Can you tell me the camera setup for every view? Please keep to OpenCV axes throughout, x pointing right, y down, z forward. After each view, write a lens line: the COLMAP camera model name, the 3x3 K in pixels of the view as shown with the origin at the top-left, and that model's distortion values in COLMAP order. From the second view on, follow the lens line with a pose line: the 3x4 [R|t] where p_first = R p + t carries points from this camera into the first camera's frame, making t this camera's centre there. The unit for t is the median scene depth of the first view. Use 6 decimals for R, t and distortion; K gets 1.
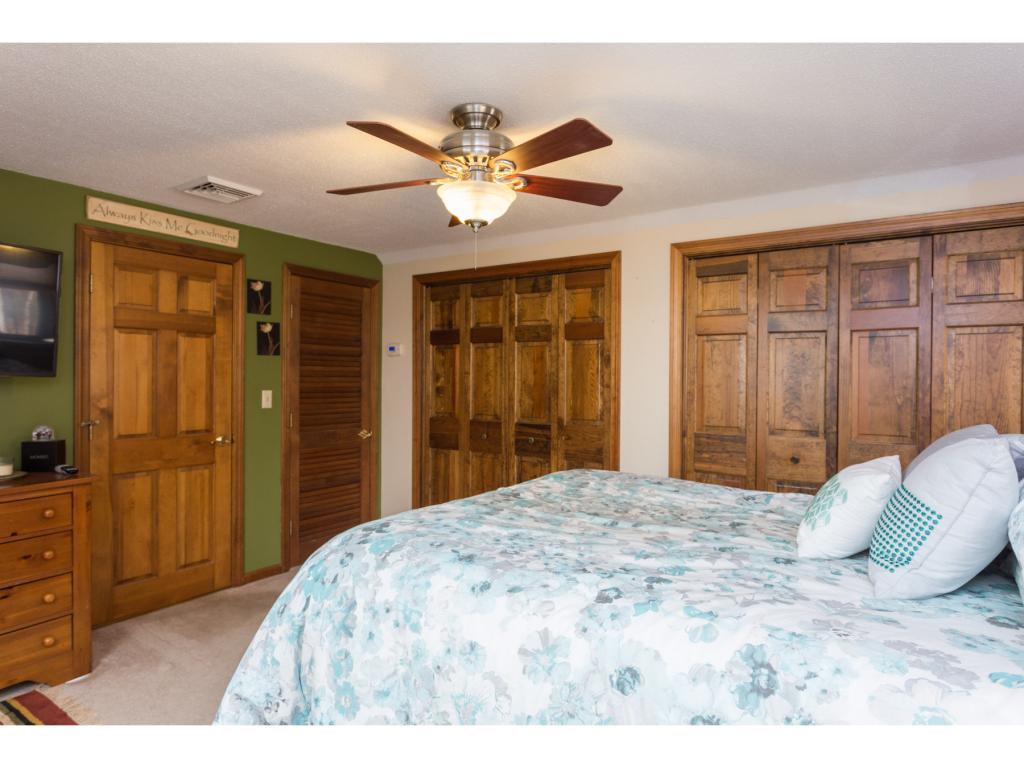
lens RADIAL K [[597.0, 0, 512.9], [0, 597.0, 383.9], [0, 0, 1]] dist [0.005828, 0.001255]
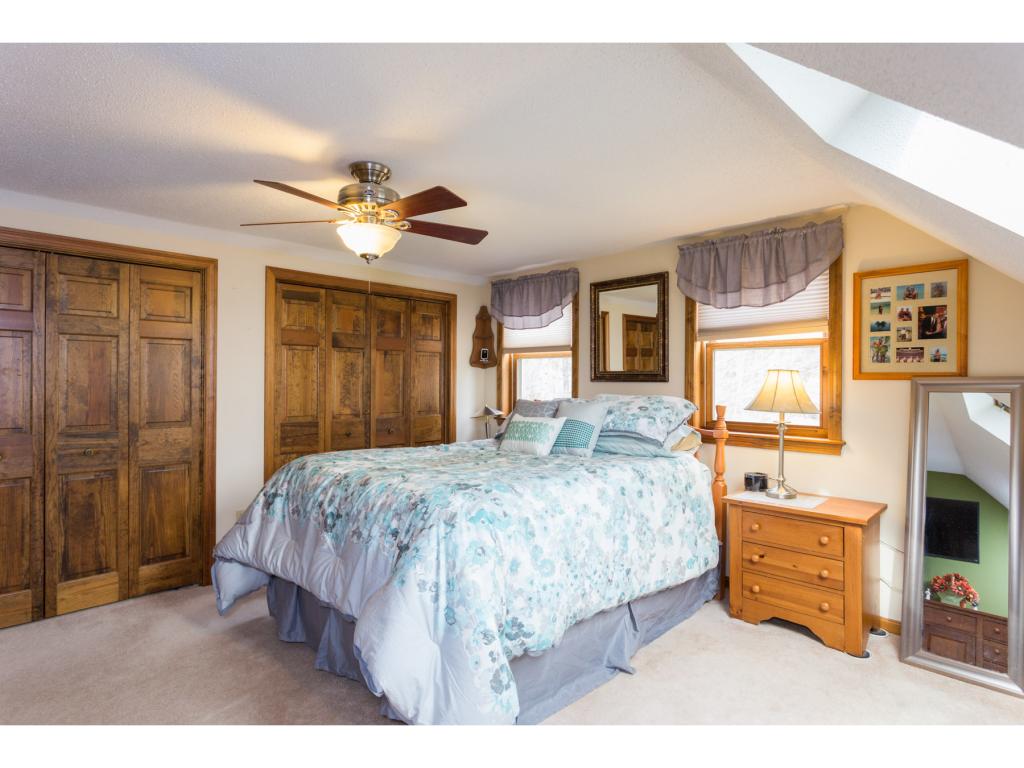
lens RADIAL K [[530.7, 0, 518.5], [0, 530.7, 381.6], [0, 0, 1]] dist [-0.011819, -0.000438]
pose [[0.202789, -0.002376, 0.979220, -0.700813], [0.012127, 0.999926, -0.000085, 0.002287], [-0.979147, 0.011892, 0.202803, 0.311509]]
